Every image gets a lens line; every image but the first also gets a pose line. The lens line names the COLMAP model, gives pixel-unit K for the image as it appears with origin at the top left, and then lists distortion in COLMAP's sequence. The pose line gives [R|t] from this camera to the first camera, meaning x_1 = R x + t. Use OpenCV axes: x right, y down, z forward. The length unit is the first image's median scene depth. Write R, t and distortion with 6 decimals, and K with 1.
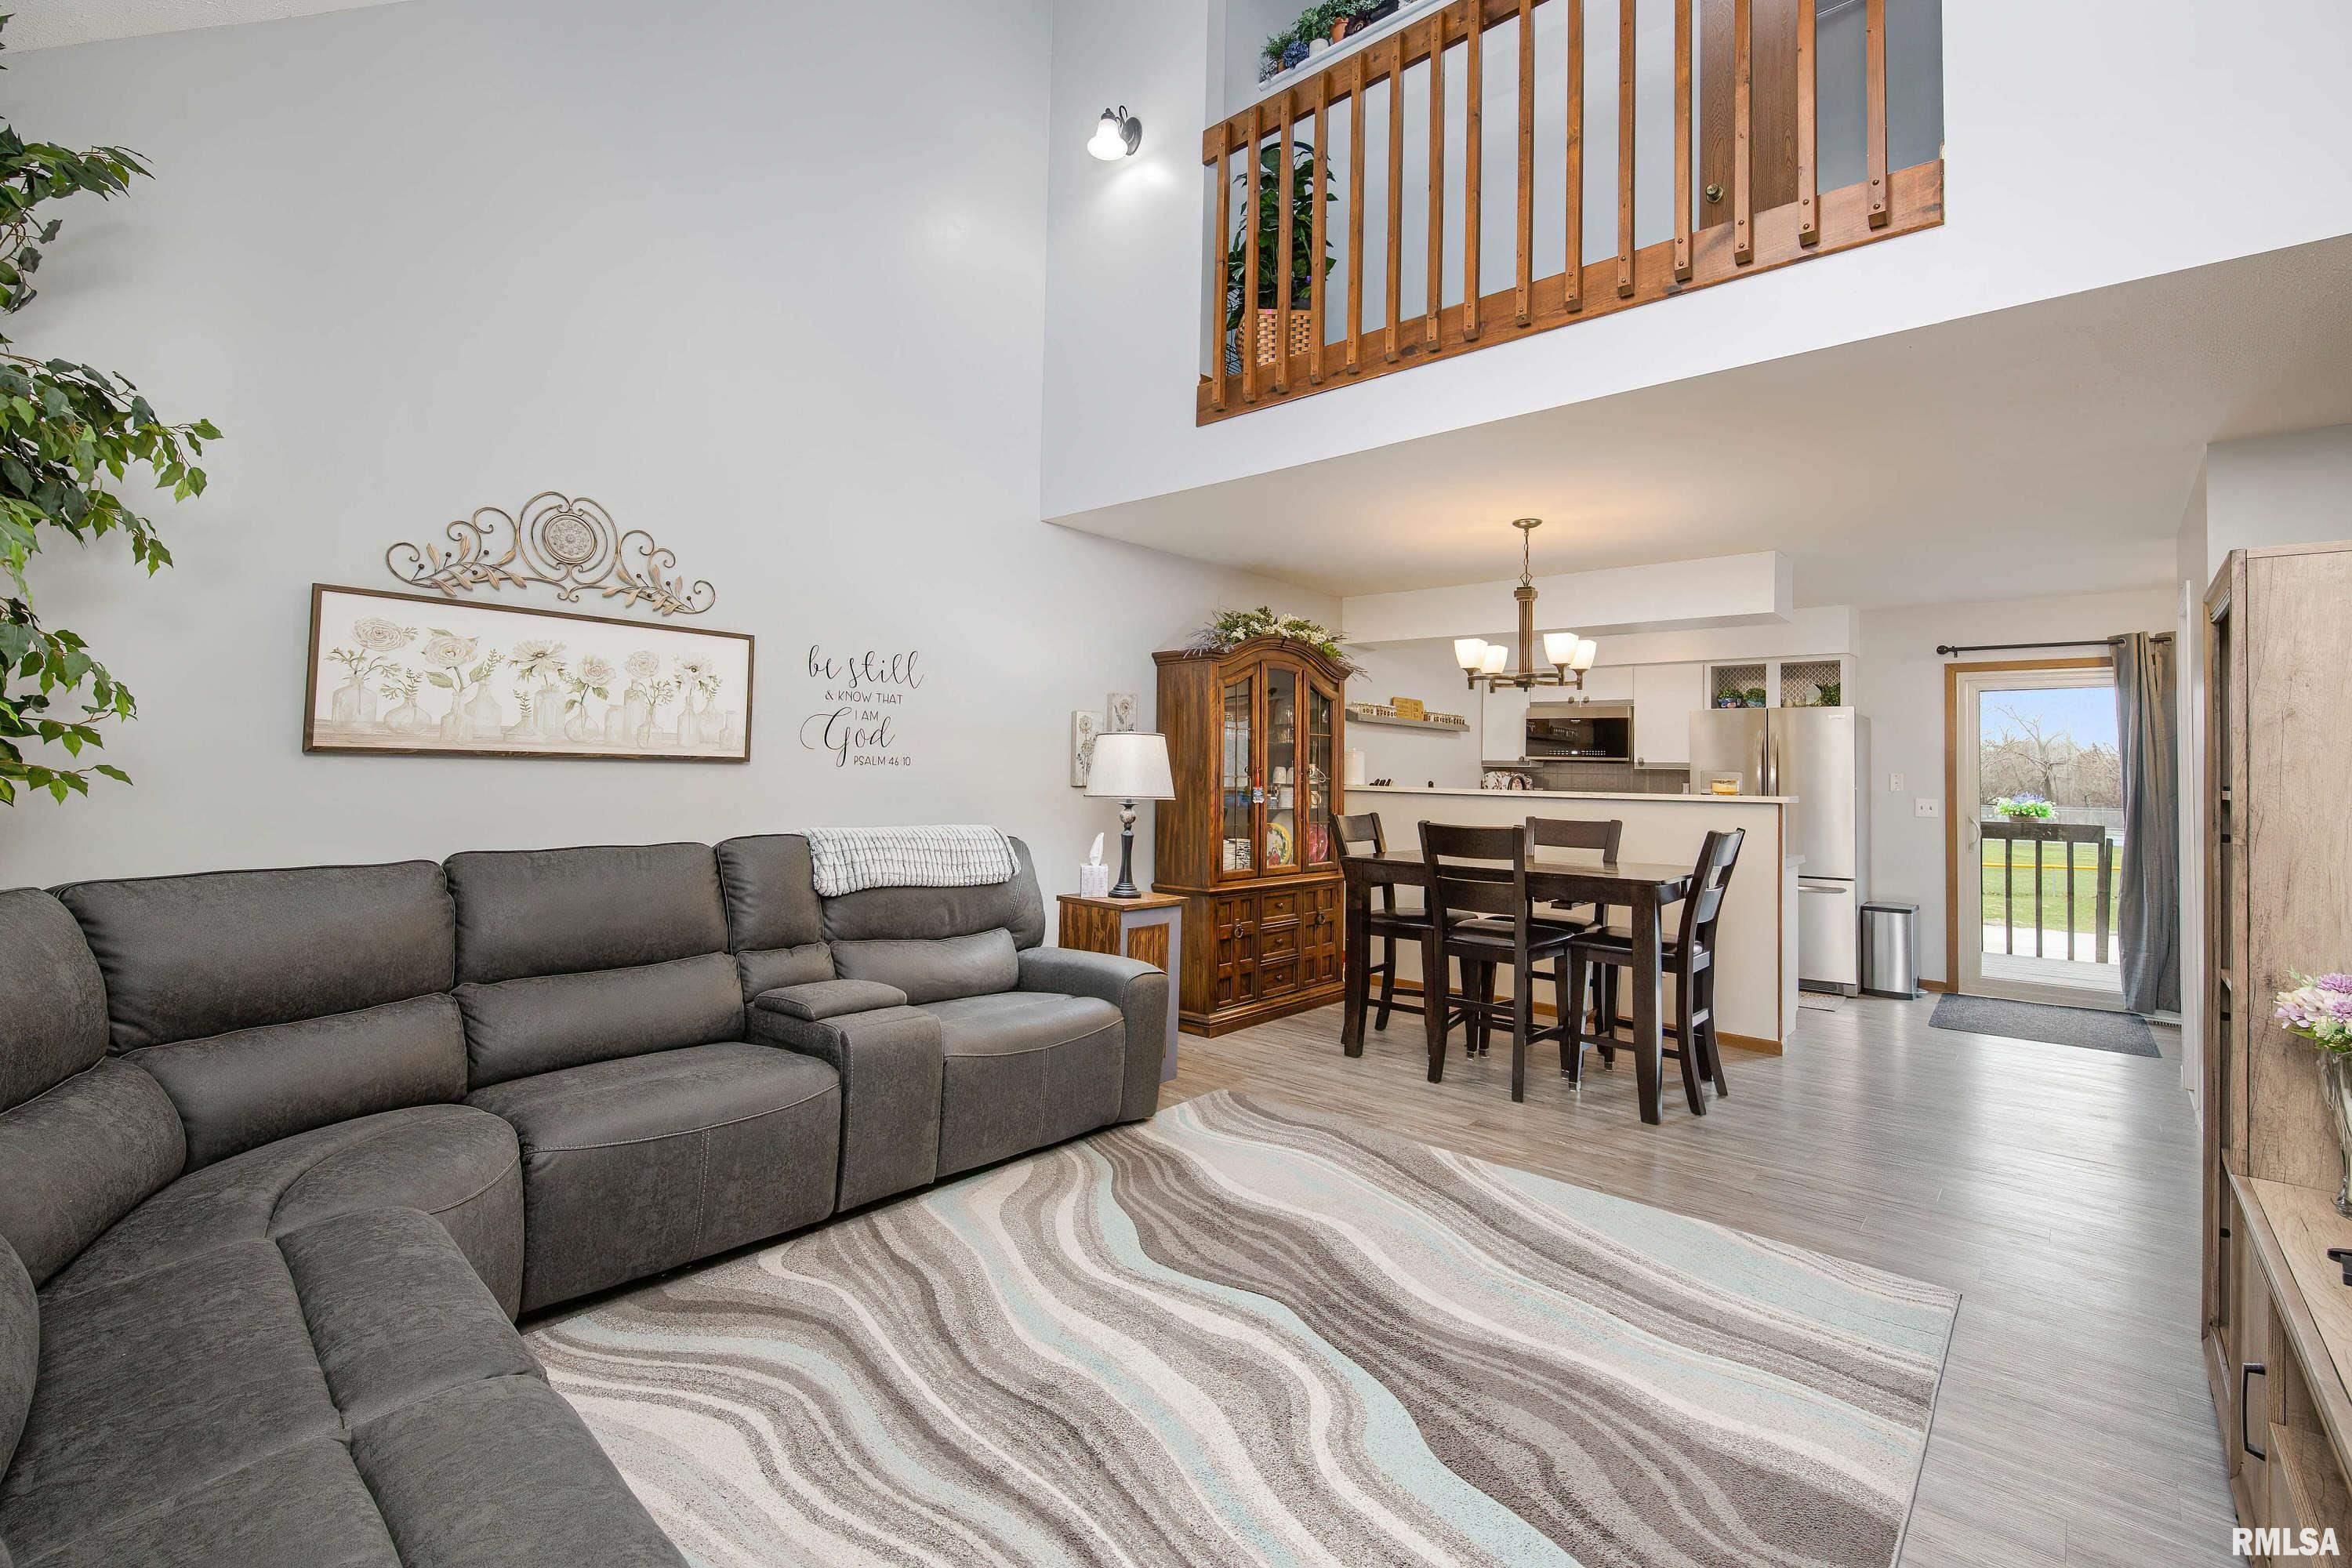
lens RADIAL K [[1008.6, 0, 1156.5], [0, 1008.6, 734.9], [0, 0, 1]] dist [-0.001048, 0.000060]
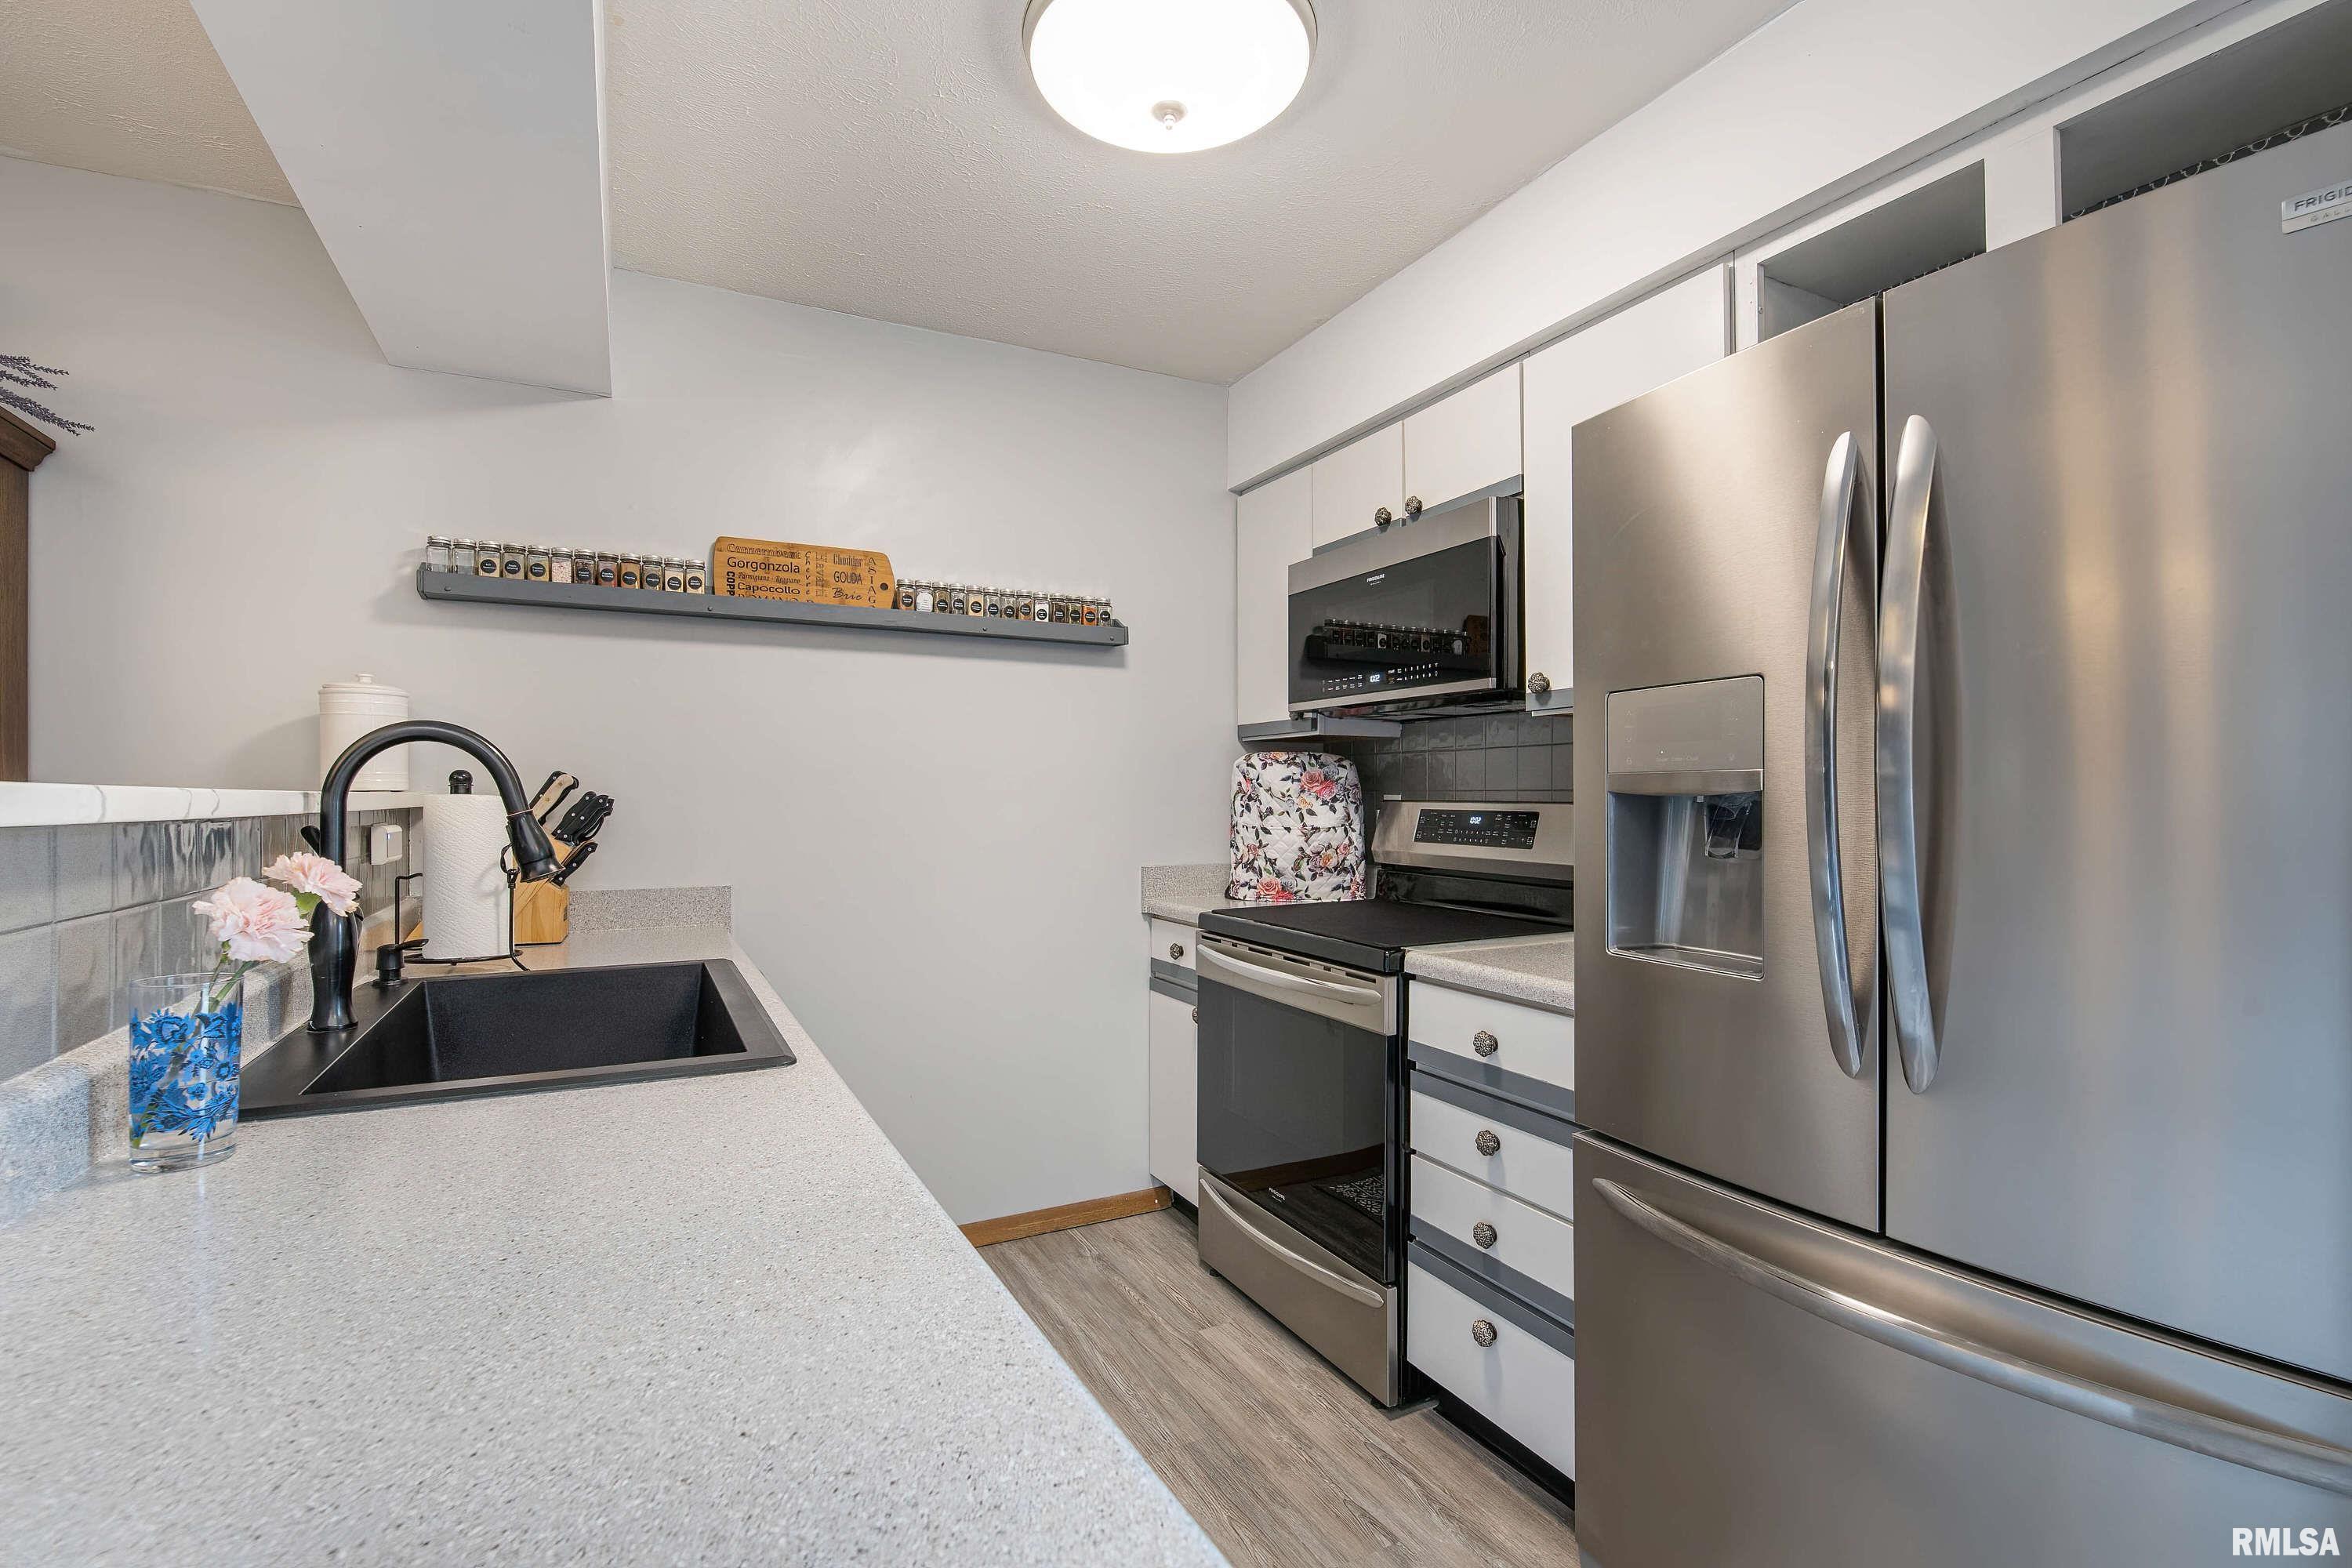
lens RADIAL K [[1037.1, 0, 1165.4], [0, 1037.1, 792.6], [0, 0, 1]] dist [-0.000930, -0.003856]
pose [[0.939282, -0.023778, -0.342321, 1.098529], [0.035011, 0.999031, 0.026671, 0.101574], [0.341355, -0.037036, 0.939204, 1.573193]]
